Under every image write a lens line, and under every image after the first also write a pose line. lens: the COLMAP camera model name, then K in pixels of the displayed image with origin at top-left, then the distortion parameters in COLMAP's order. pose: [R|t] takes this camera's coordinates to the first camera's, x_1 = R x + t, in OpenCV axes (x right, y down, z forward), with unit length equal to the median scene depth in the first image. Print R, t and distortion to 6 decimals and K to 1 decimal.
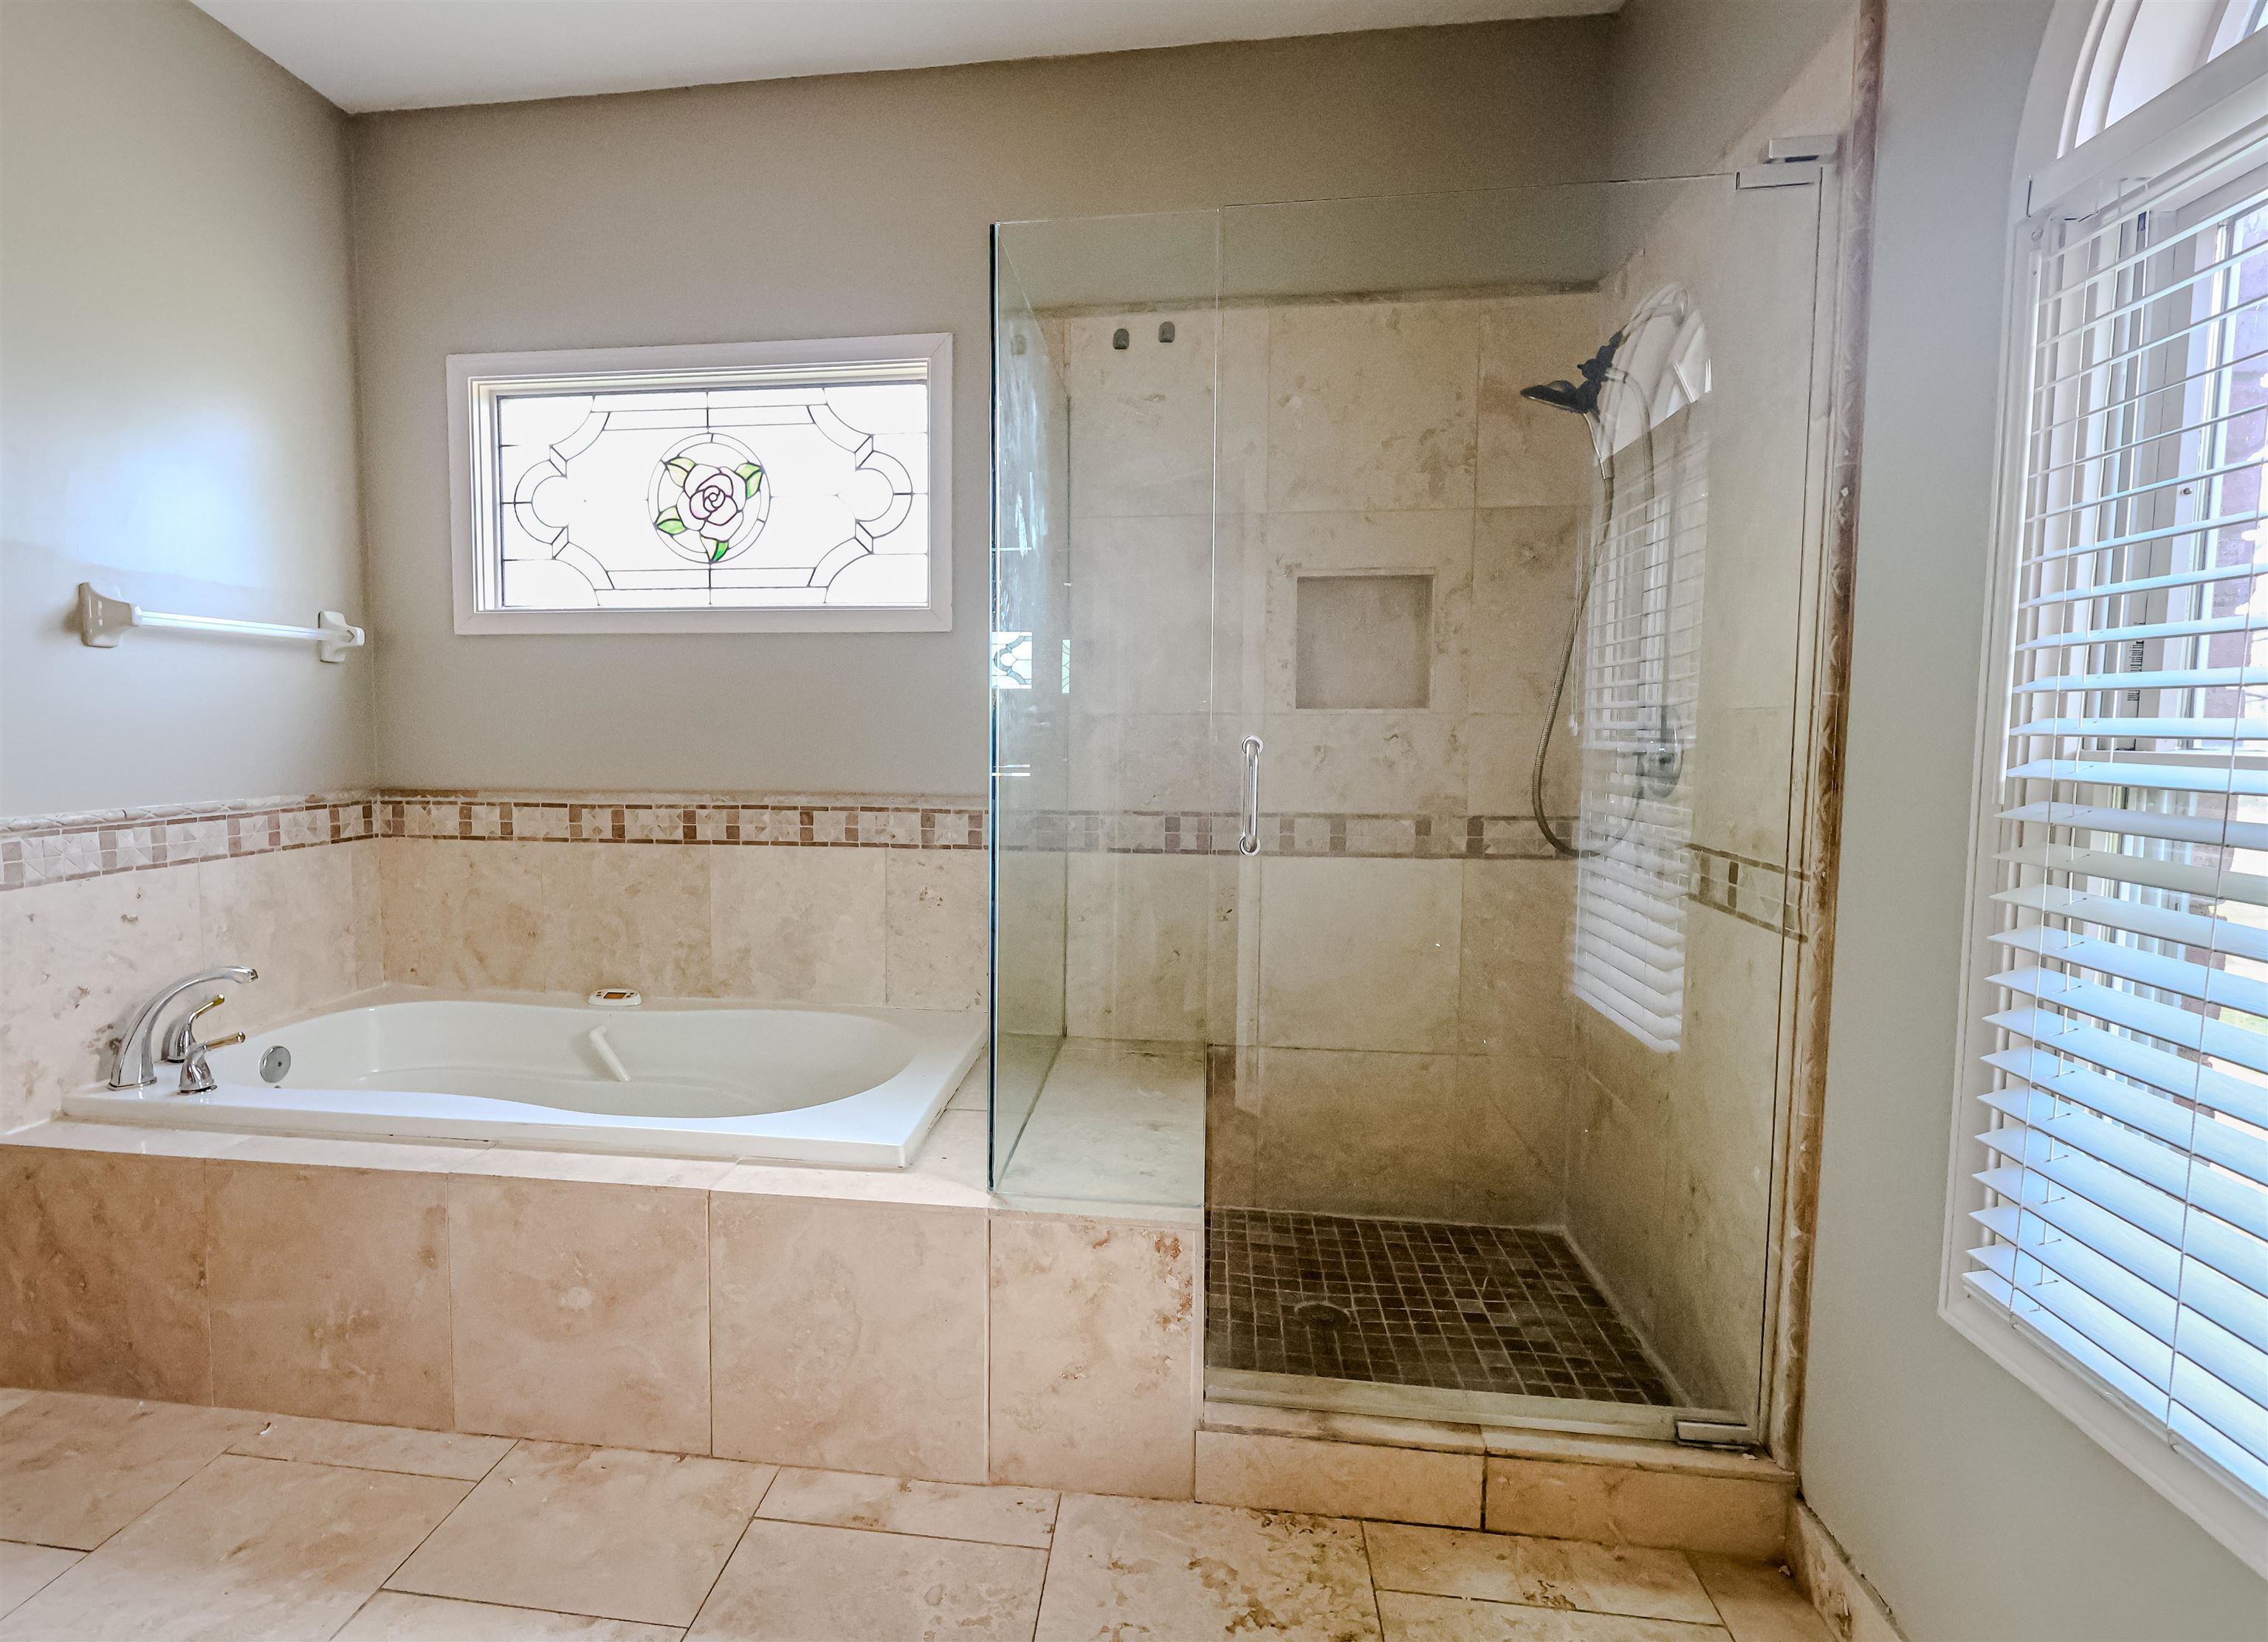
lens RADIAL K [[1160.4, 0, 1045.7], [0, 1160.4, 819.1], [0, 0, 1]] dist [-0.001237, -0.001260]
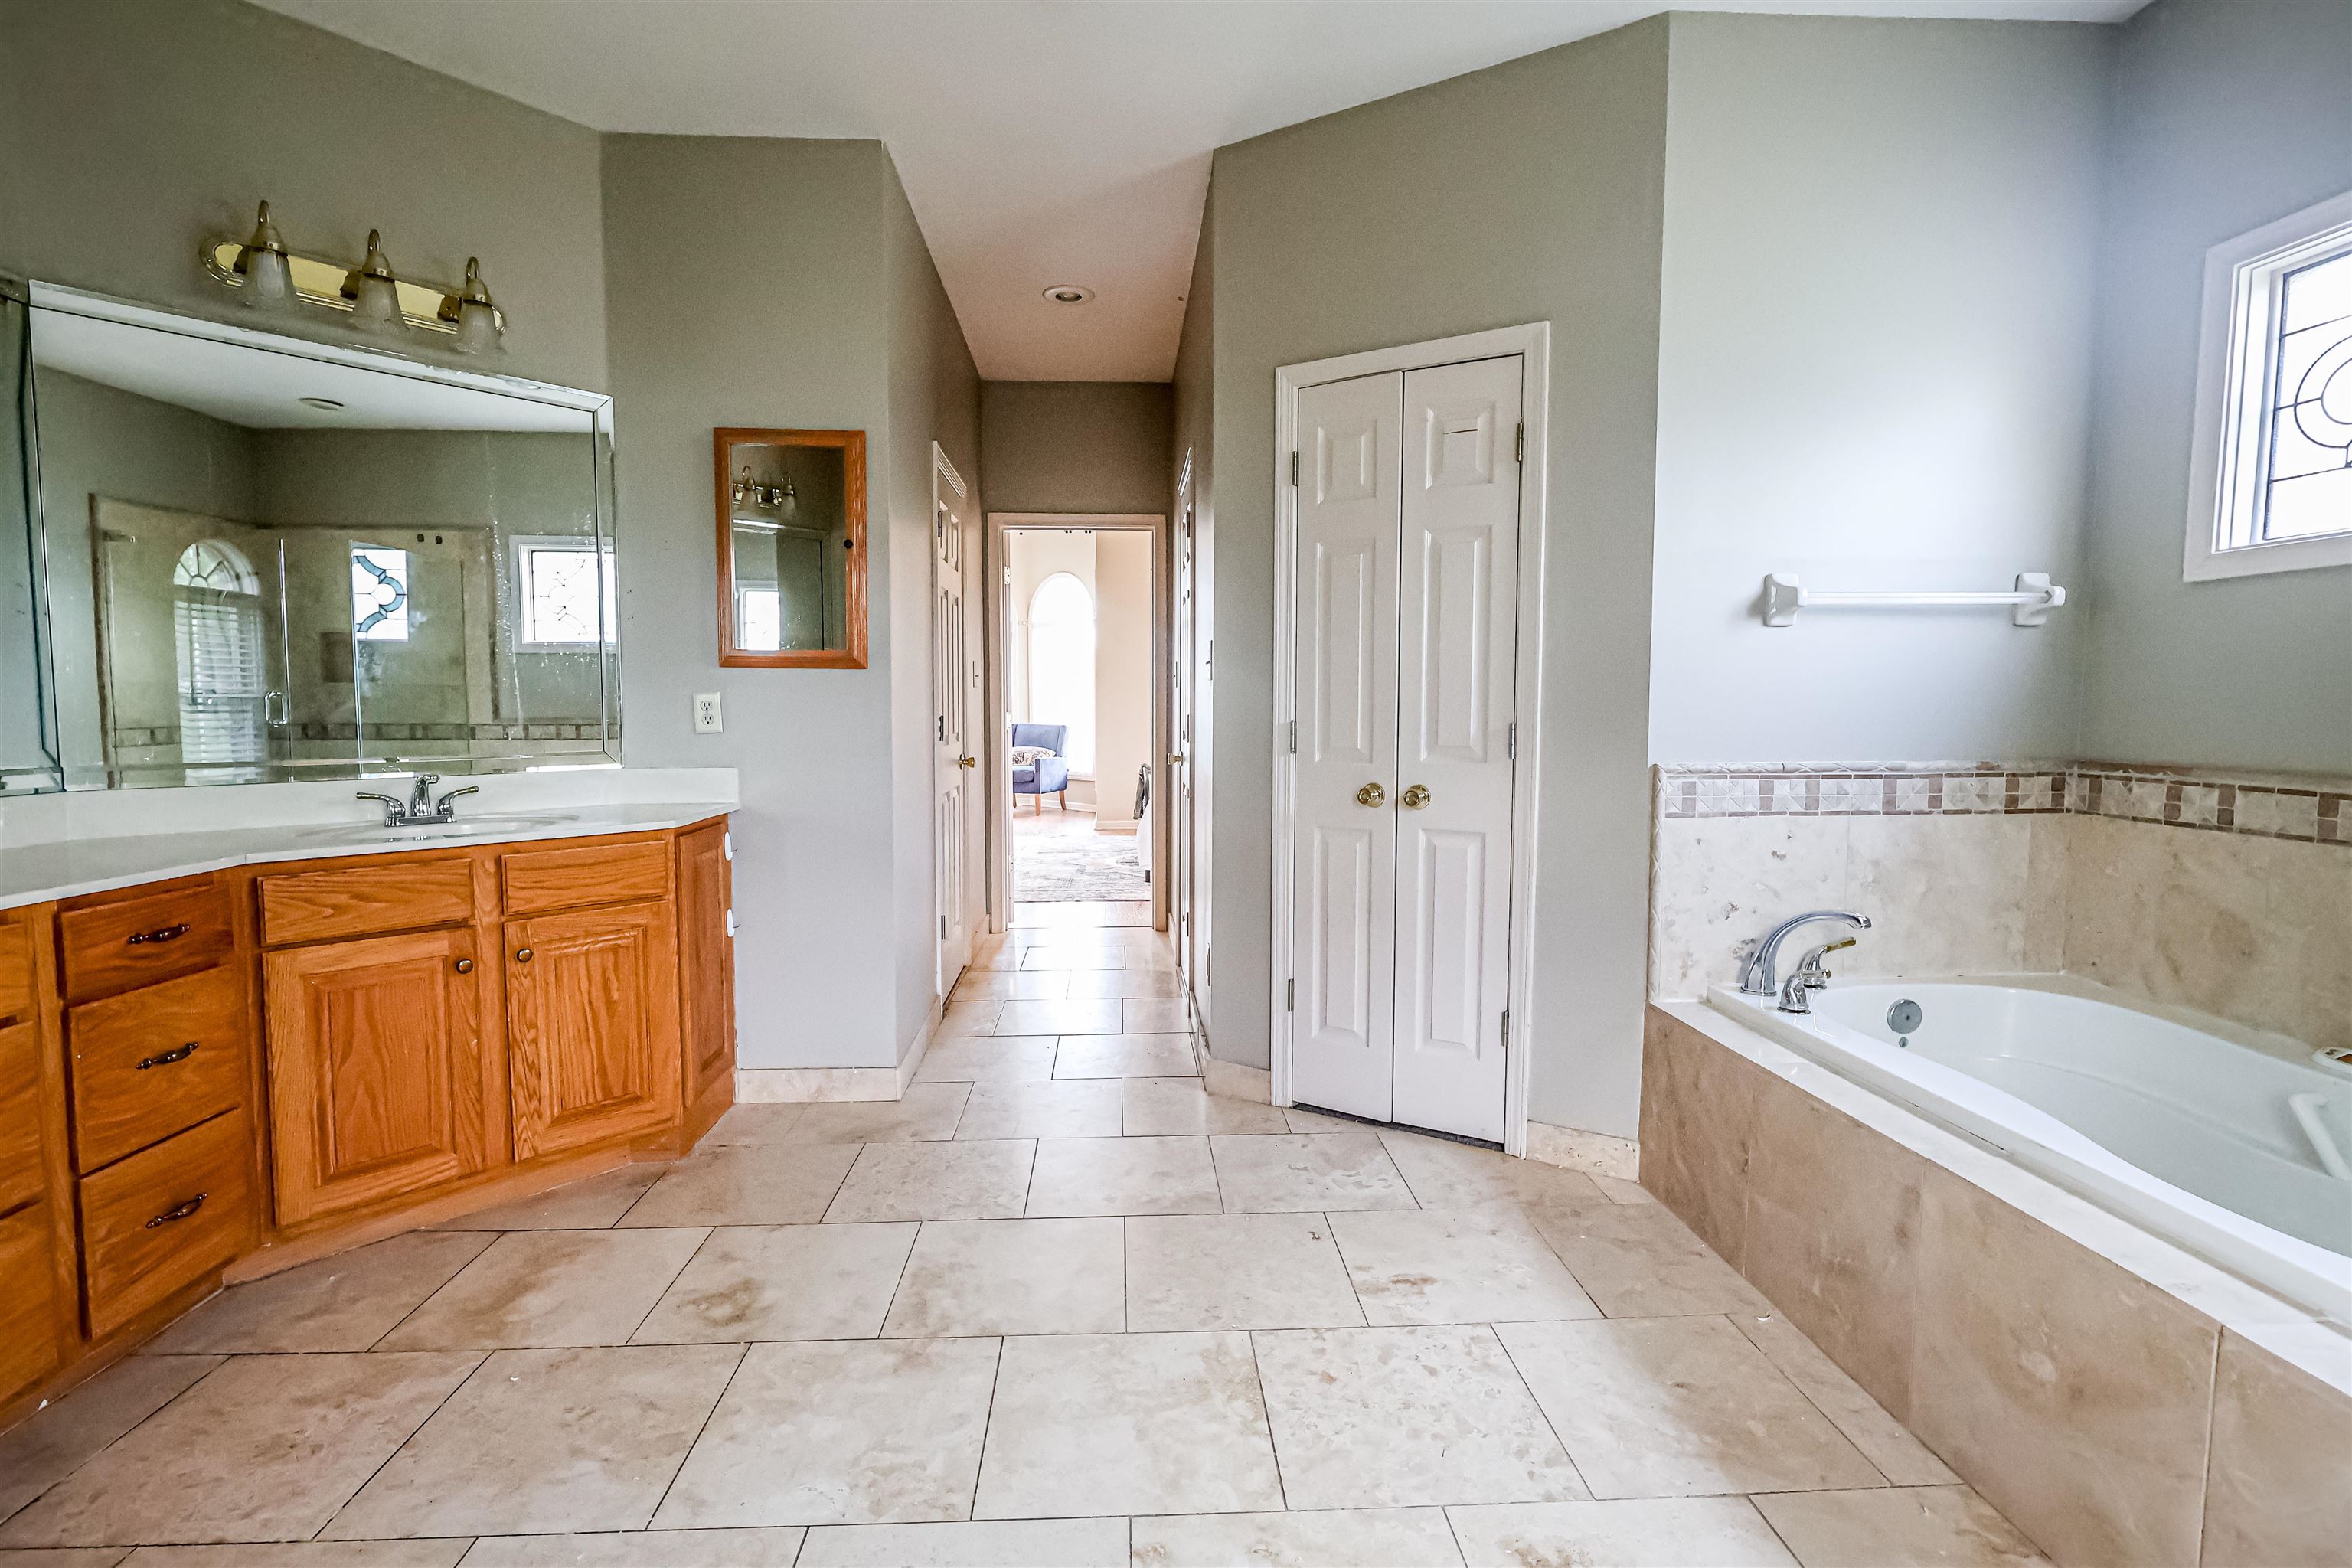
lens RADIAL K [[1099.5, 0, 1165.2], [0, 1099.5, 783.0], [0, 0, 1]] dist [-0.002306, 0.001264]
pose [[0.181428, 0.067110, -0.981112, 0.175432], [-0.076595, 0.995602, 0.053937, 0.000064], [0.980417, 0.065363, 0.185771, 0.157149]]
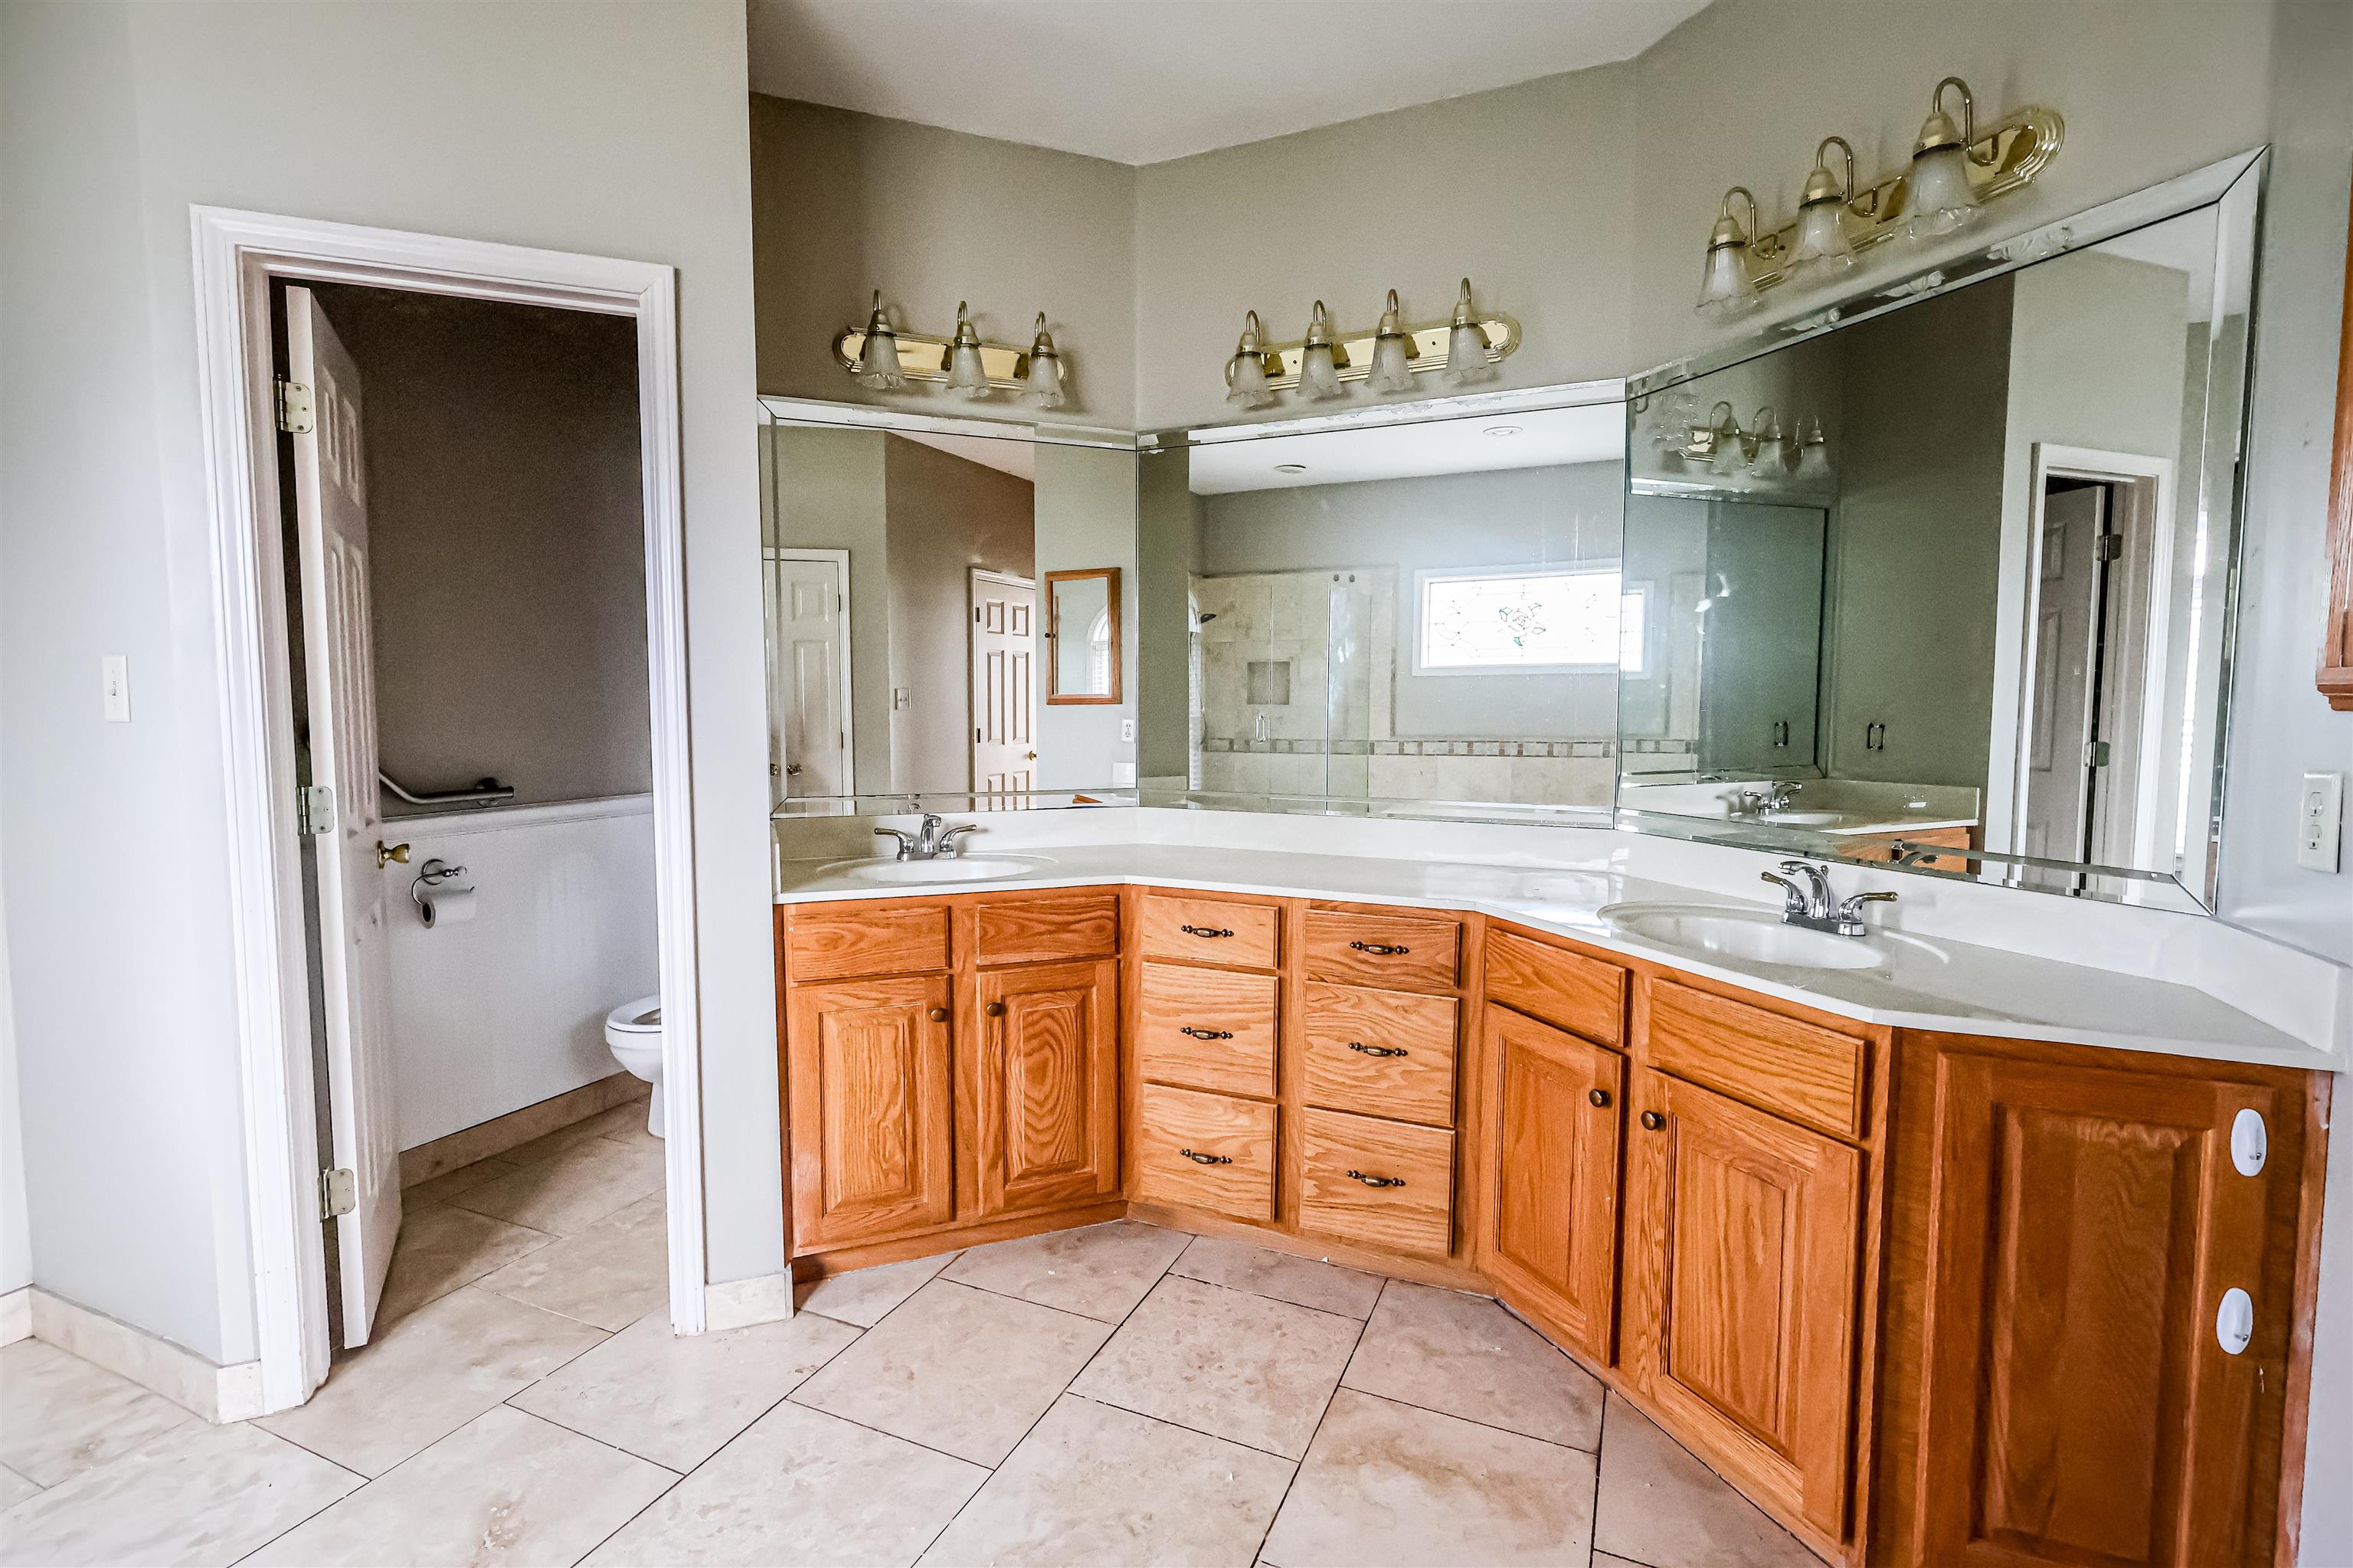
lens RADIAL K [[1100.0, 0, 1140.8], [0, 1100.0, 780.1], [0, 0, 1]] dist [-0.002306, 0.001264]
pose [[-0.951717, -0.022042, 0.306183, -0.738691], [0.023843, 0.989098, 0.145316, -0.072380], [-0.306048, 0.145600, -0.940816, 0.503615]]
